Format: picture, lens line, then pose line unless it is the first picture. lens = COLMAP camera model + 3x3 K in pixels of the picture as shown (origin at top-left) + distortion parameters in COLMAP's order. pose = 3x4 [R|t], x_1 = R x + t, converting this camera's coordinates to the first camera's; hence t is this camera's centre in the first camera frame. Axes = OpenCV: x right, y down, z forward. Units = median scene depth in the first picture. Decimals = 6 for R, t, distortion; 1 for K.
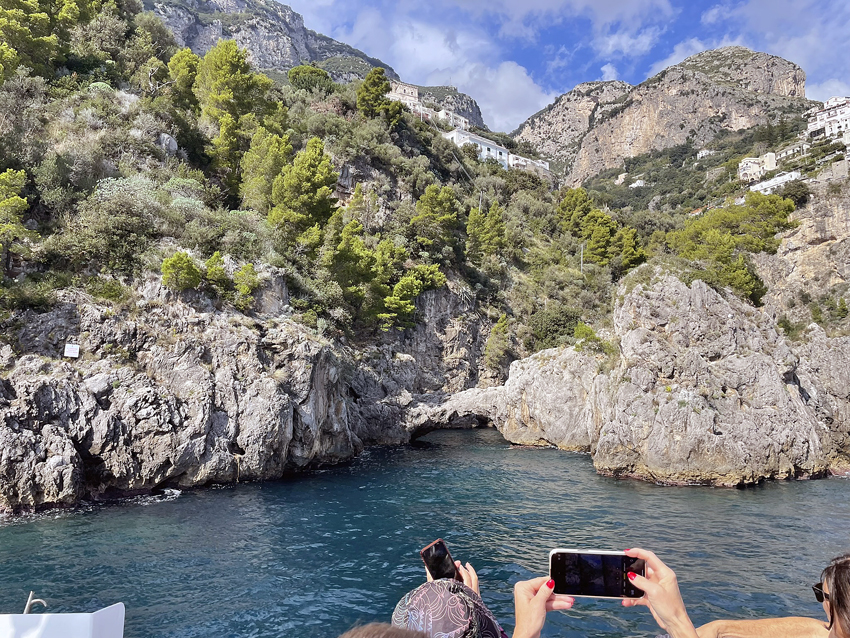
lens RADIAL K [[634.6, 0, 421.4], [0, 634.6, 310.1], [0, 0, 1]] dist [0.083787, -0.105860]
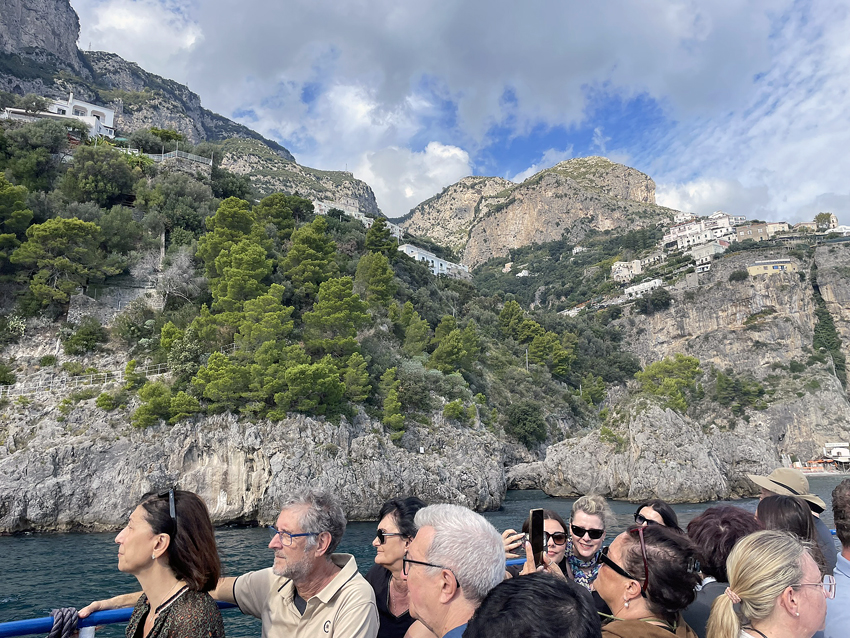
lens RADIAL K [[634.6, 0, 427.6], [0, 634.6, 318.5], [0, 0, 1]] dist [0.083787, -0.105860]
pose [[0.981563, 0.014402, 0.190597, -0.223648], [0.005014, 0.994874, -0.100999, -0.038982], [-0.191074, 0.100092, 0.976459, -0.278367]]
